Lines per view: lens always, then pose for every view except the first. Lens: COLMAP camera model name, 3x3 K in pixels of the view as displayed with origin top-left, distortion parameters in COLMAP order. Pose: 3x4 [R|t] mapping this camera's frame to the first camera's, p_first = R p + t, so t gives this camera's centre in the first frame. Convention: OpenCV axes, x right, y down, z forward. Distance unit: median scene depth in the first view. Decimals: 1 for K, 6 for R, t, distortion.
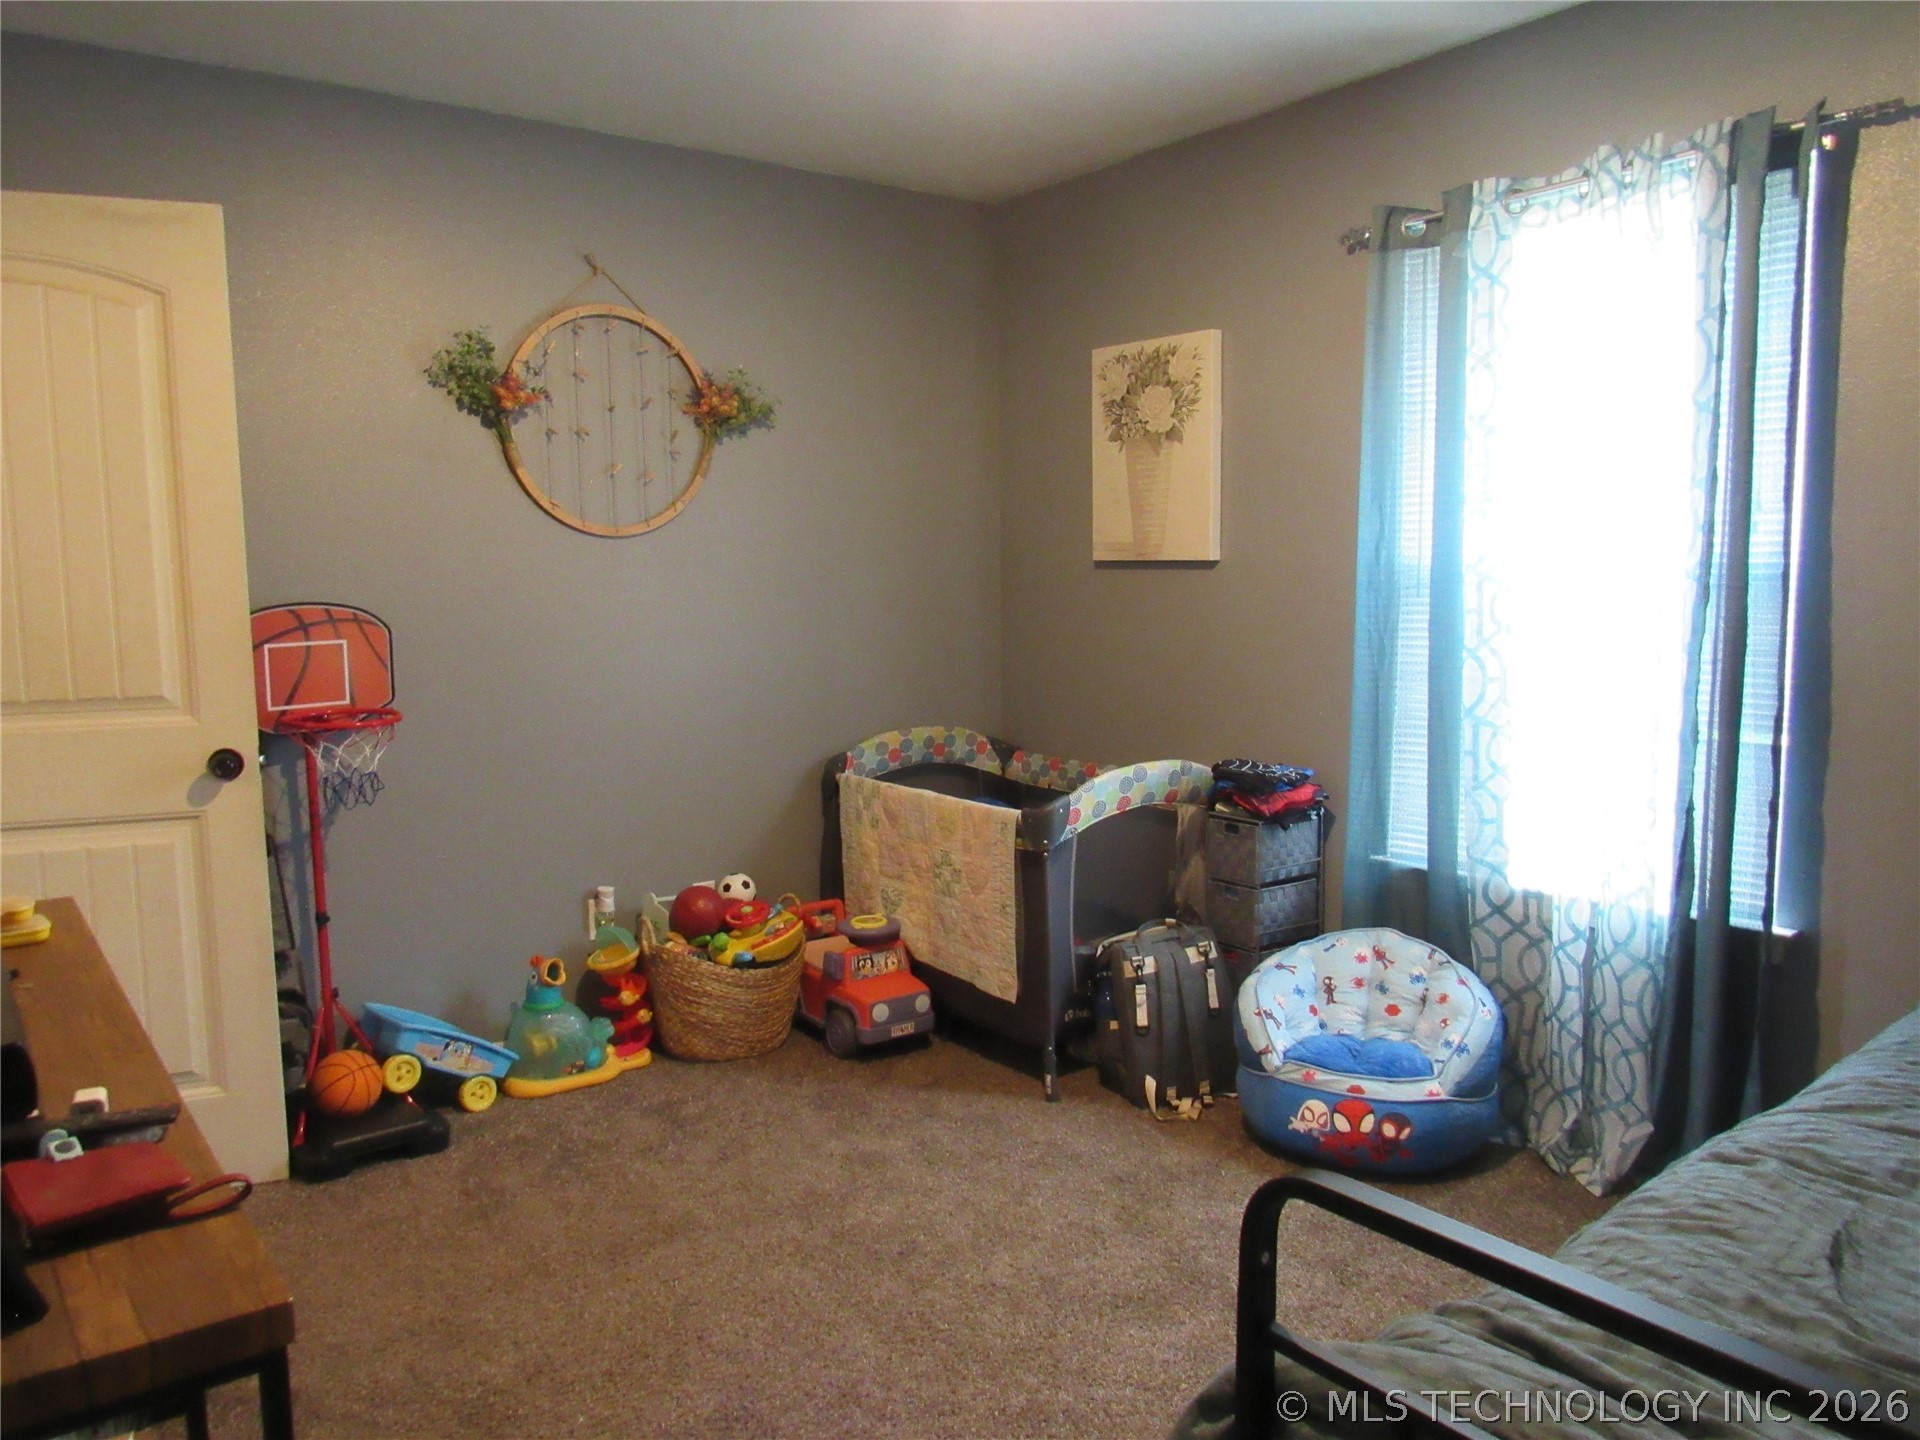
lens RADIAL K [[1386.3, 0, 967.7], [0, 1386.3, 721.1], [0, 0, 1]] dist [-0.010864, -0.005179]
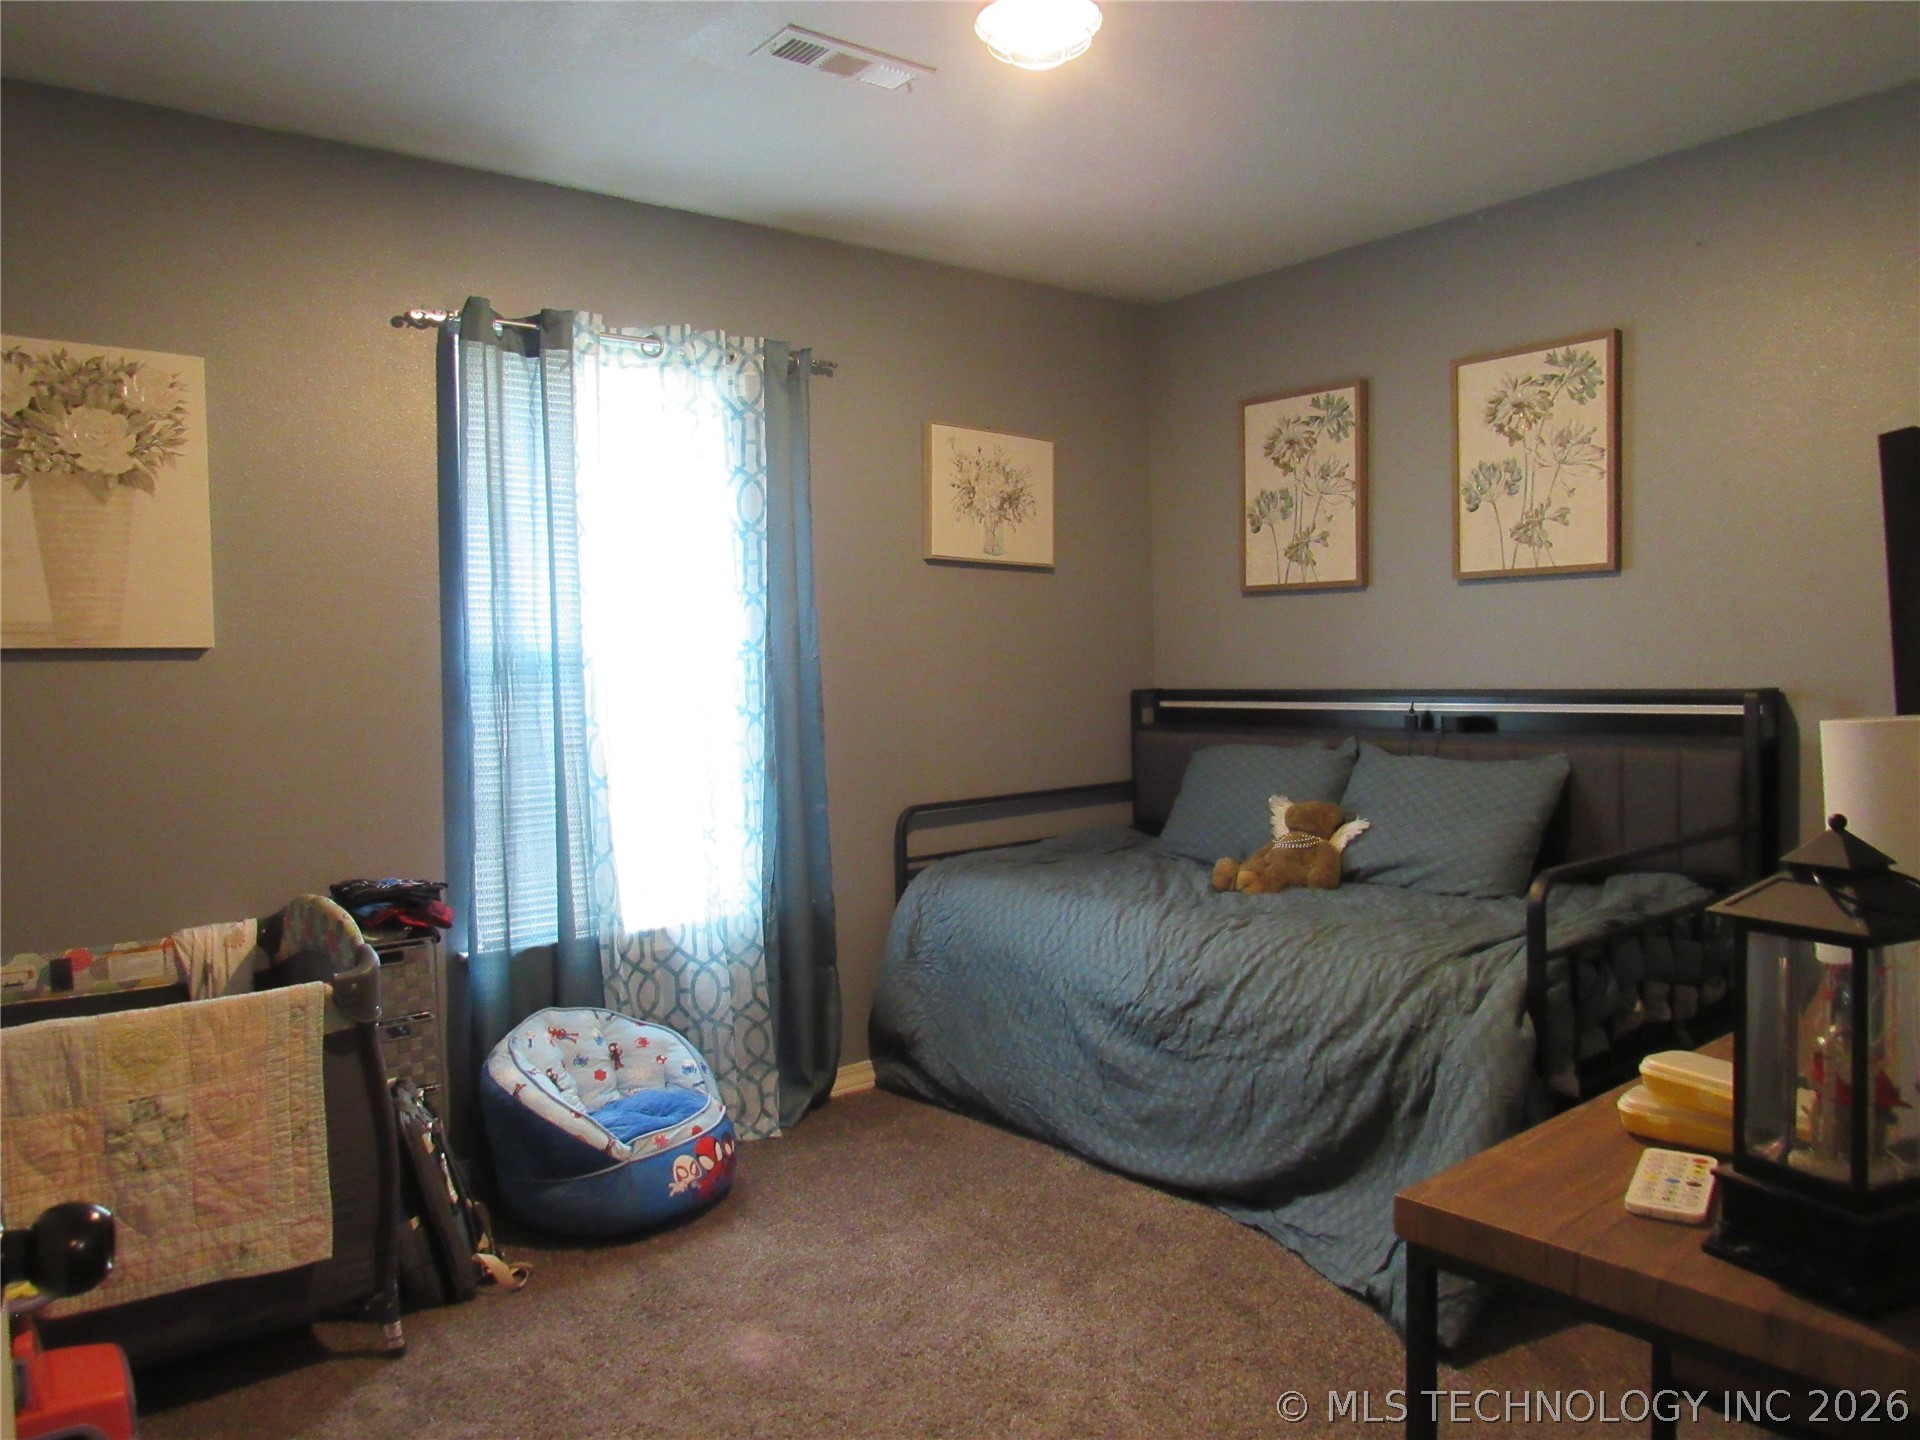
lens RADIAL K [[1386.3, 0, 967.7], [0, 1386.3, 721.1], [0, 0, 1]] dist [-0.010864, -0.005179]
pose [[-0.017089, -0.030421, 0.999391, -0.705565], [0.138581, 0.989818, 0.032499, -0.047762], [-0.990204, 0.139052, -0.012700, 0.684662]]
